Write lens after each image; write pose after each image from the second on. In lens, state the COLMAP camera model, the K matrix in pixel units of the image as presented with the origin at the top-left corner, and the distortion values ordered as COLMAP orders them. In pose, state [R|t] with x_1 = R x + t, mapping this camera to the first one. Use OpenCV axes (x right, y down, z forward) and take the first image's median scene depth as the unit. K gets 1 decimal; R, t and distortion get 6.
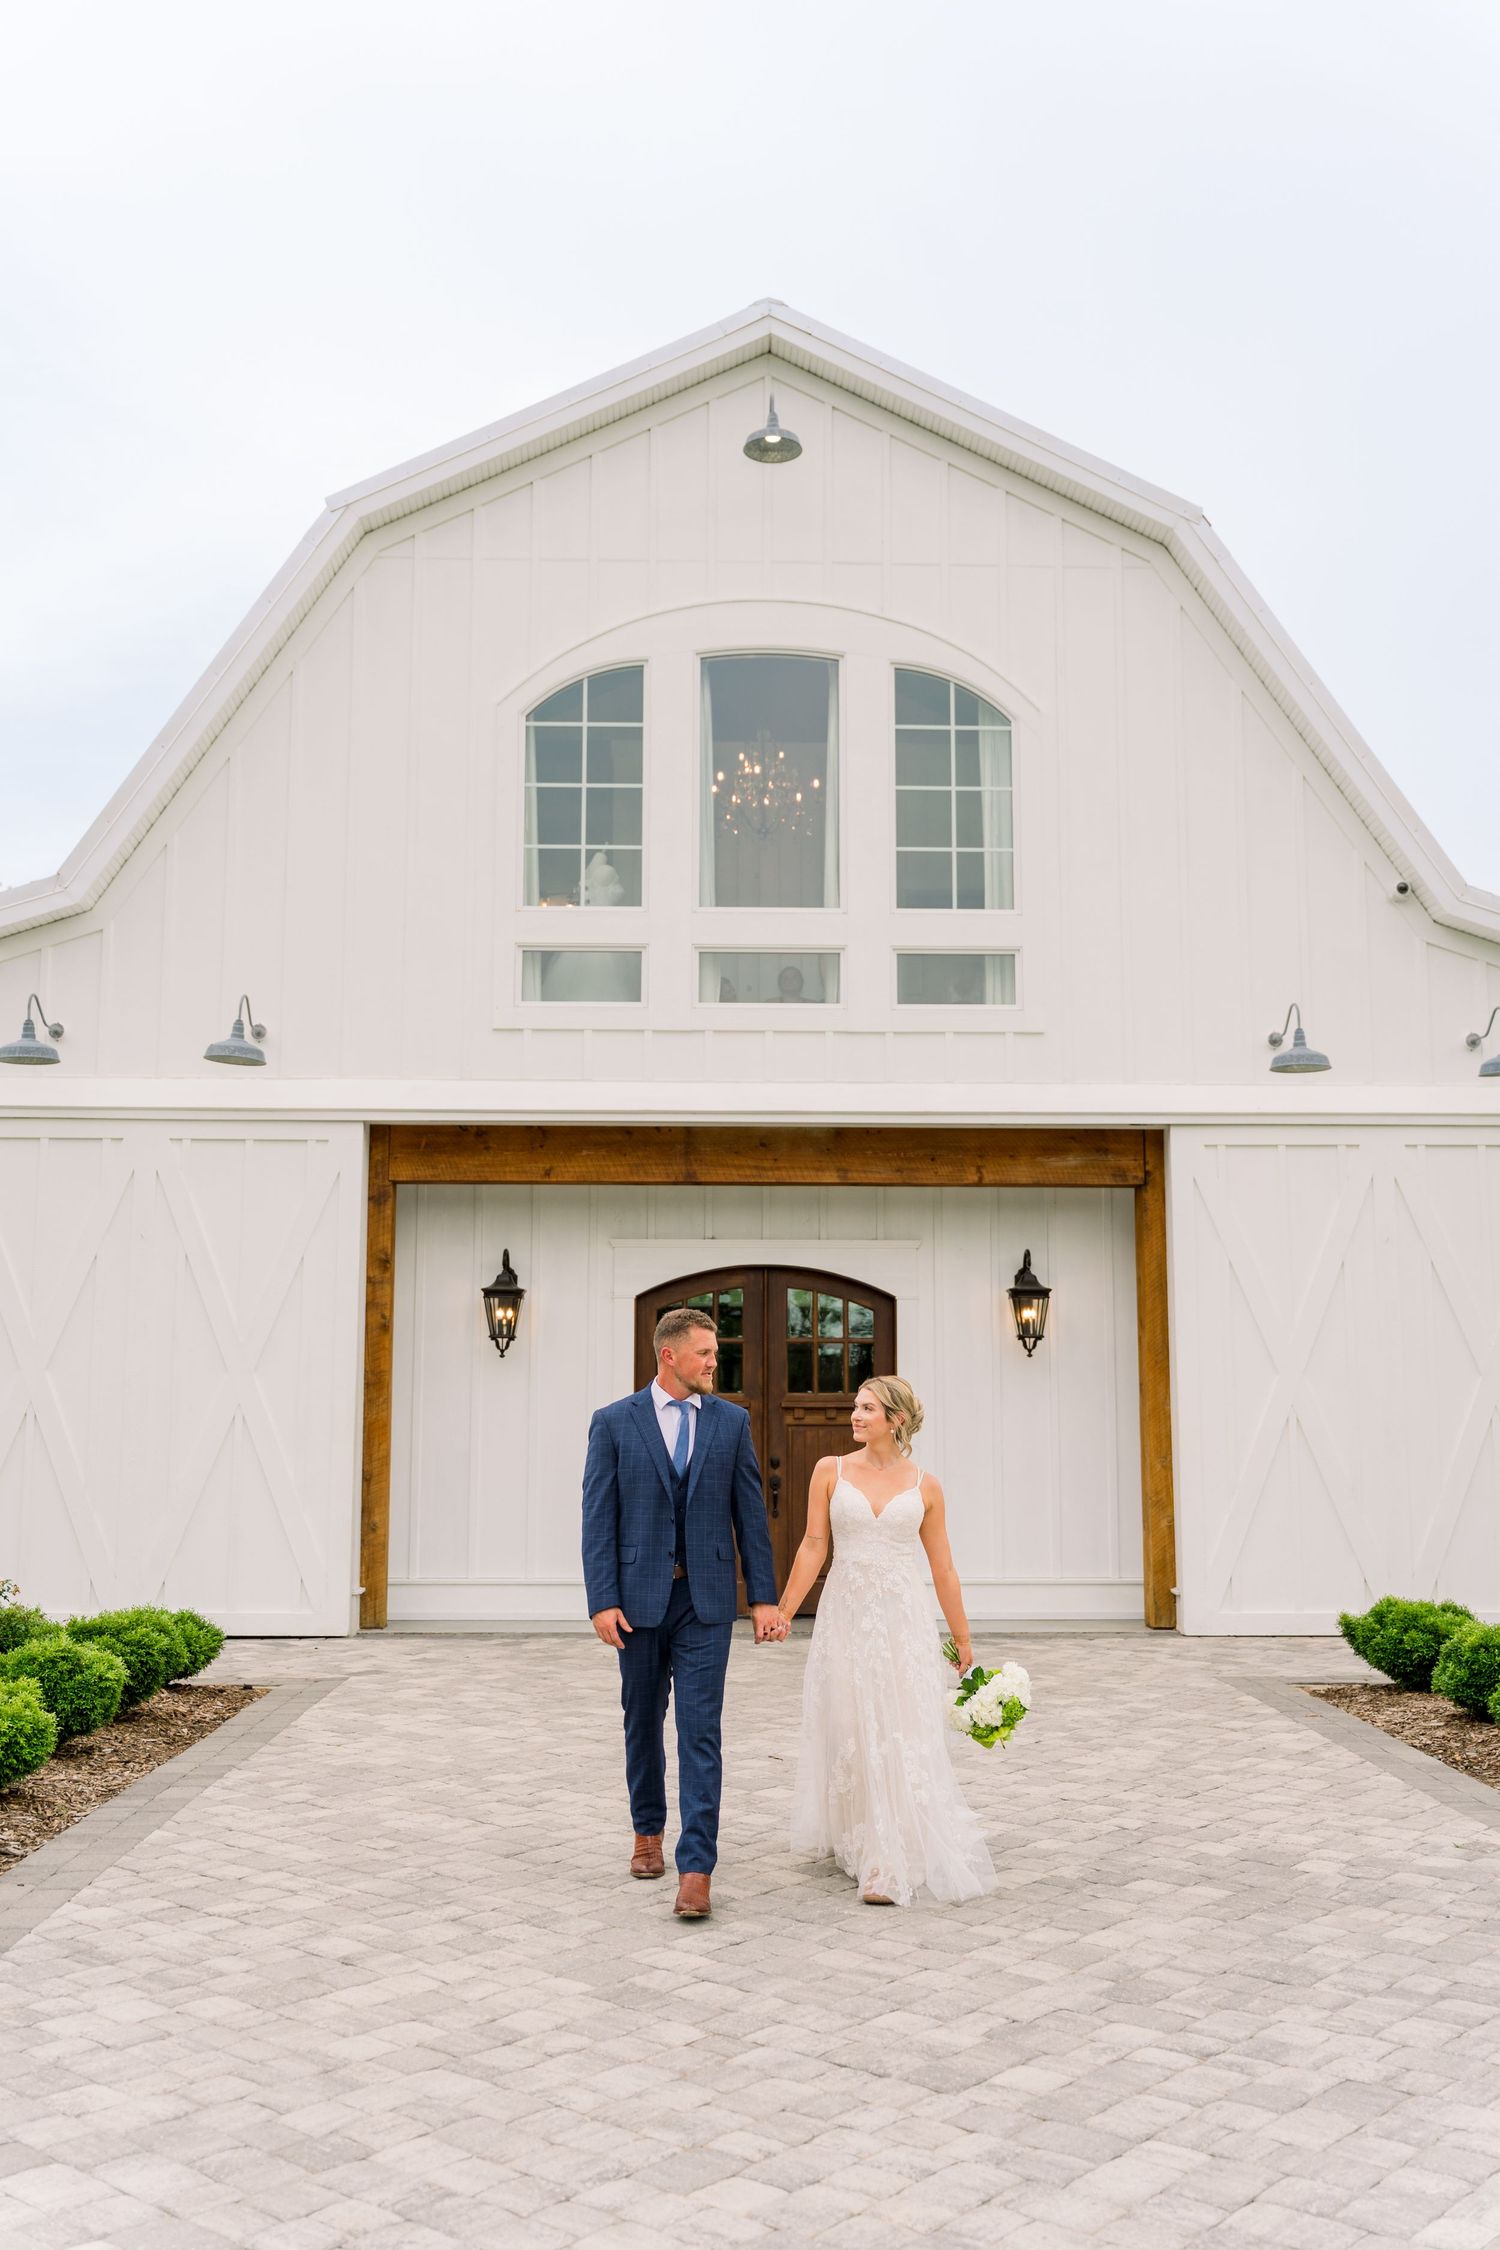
lens RADIAL K [[2128.9, 0, 747.2], [0, 2128.9, 1141.0], [0, 0, 1]] dist [-0.011412, 0.000000]
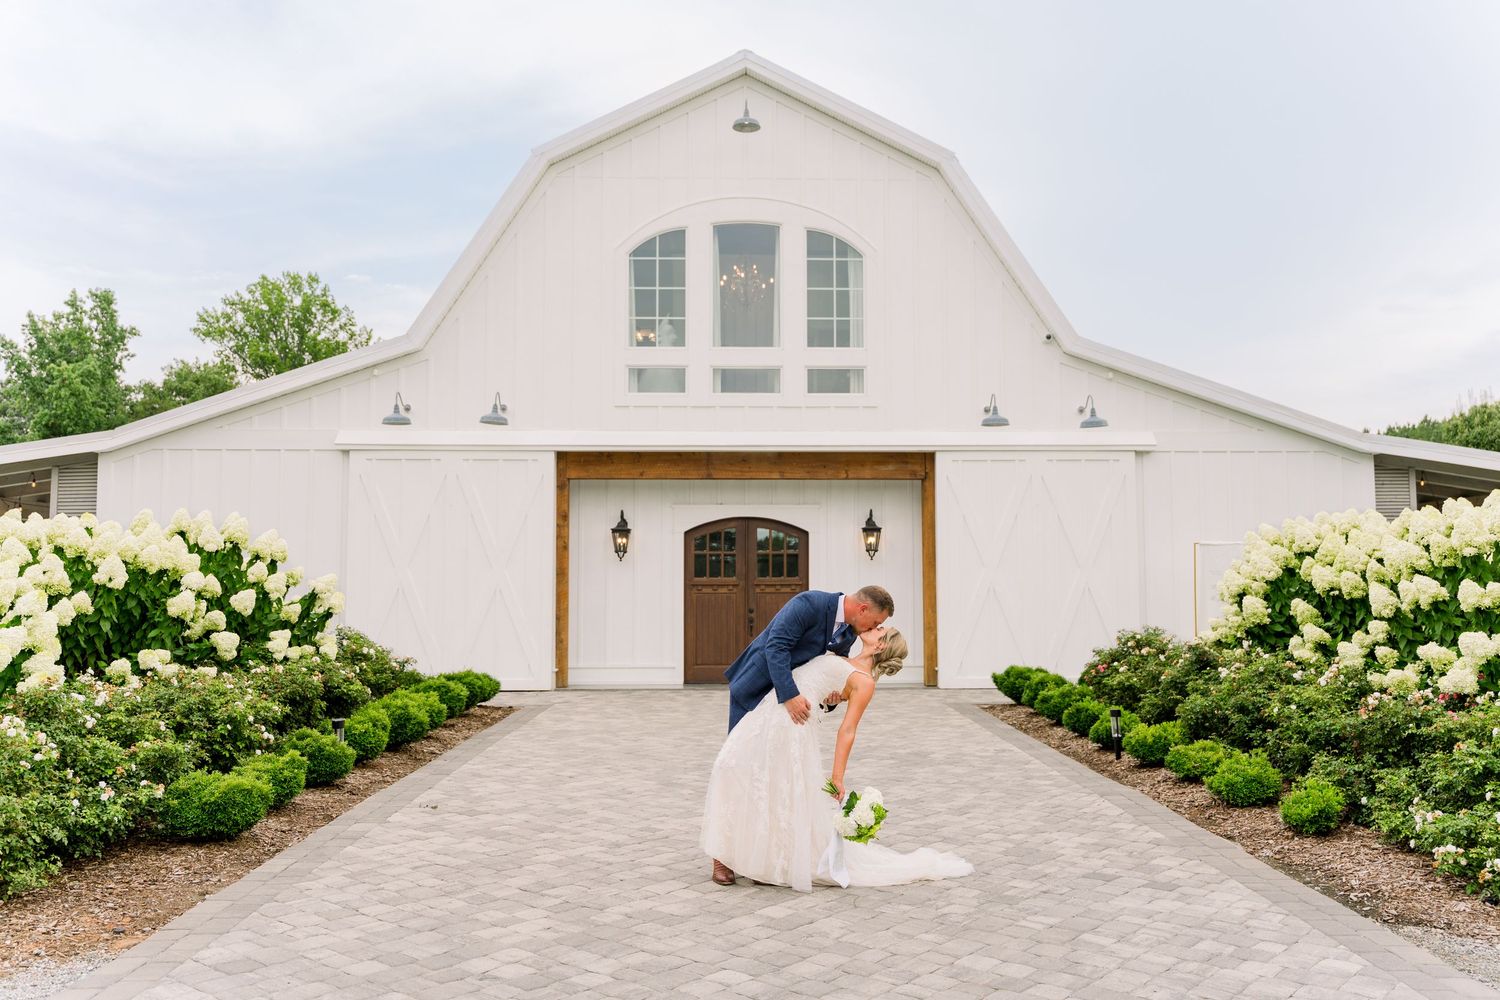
lens RADIAL K [[1228.2, 0, 773.5], [0, 1228.2, 513.1], [0, 0, 1]] dist [-0.009283, -0.001506]
pose [[0.999923, -0.003289, 0.011947, 0.022385], [0.002516, 0.997935, 0.064188, -0.024366], [-0.012134, -0.064153, 0.997866, -0.219380]]
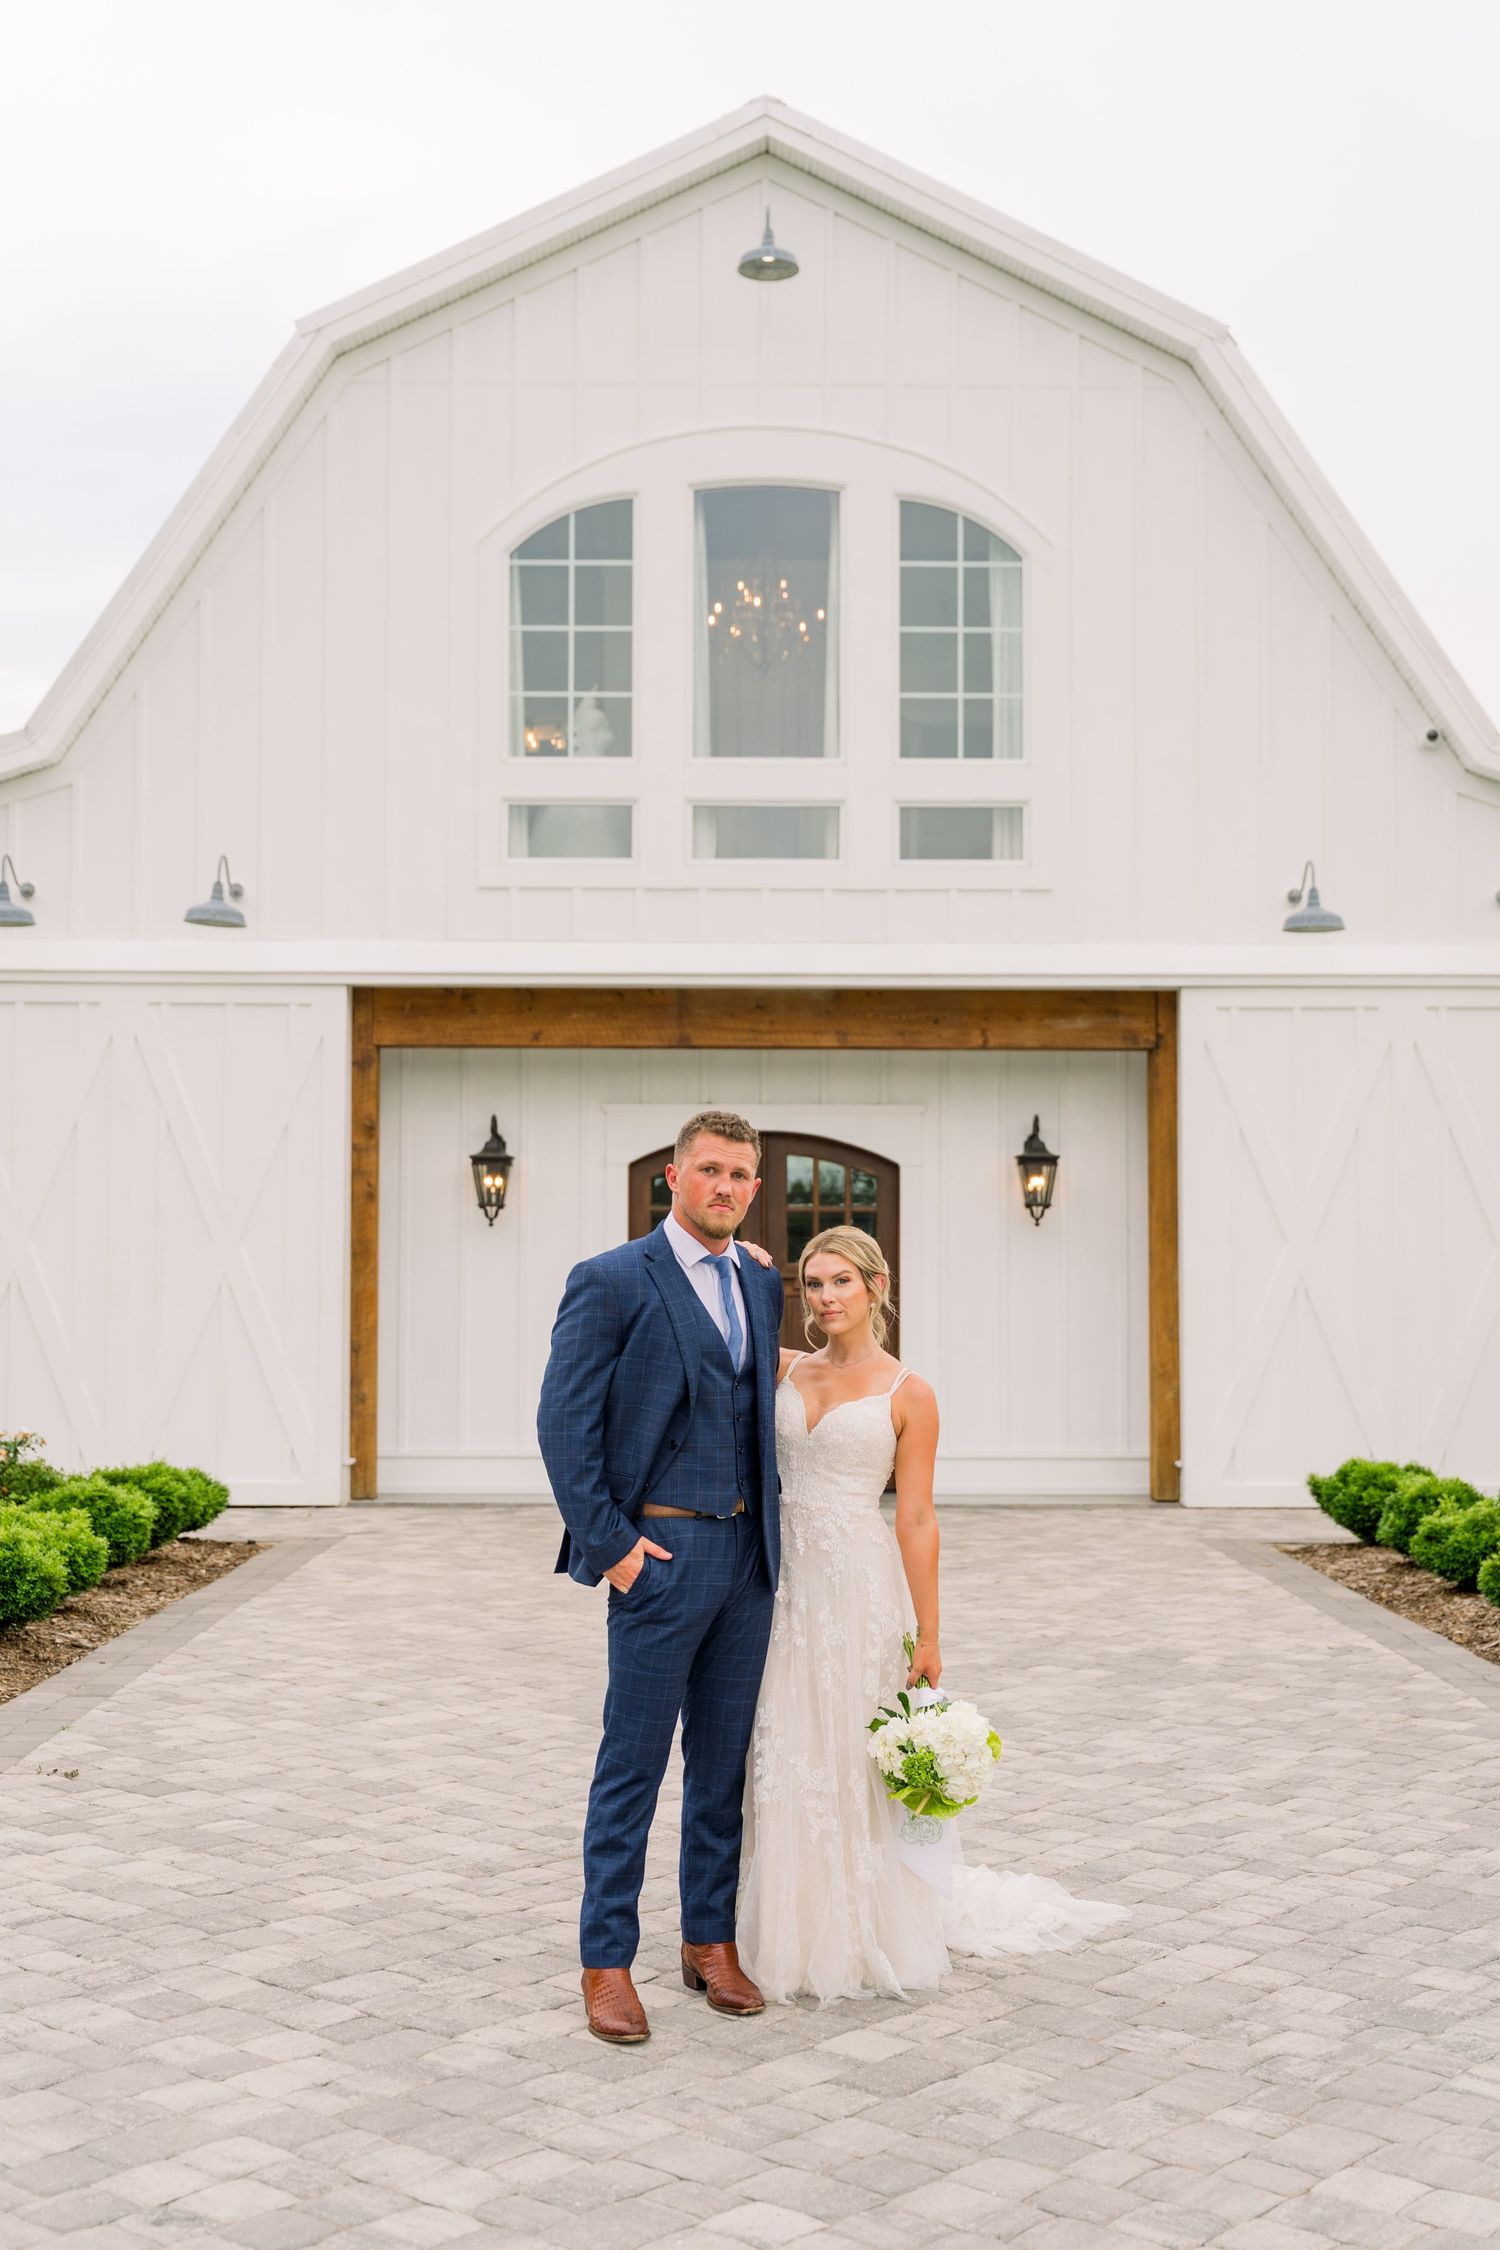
lens RADIAL K [[2590.4, 0, 752.2], [0, 2590.4, 1200.3], [0, 0, 1]] dist [0.006286, 0.000000]
pose [[0.999945, 0.000344, -0.010513, 0.016724], [0.000608, 0.995896, 0.090501, -0.017448], [0.010501, -0.090502, 0.995841, -0.178934]]
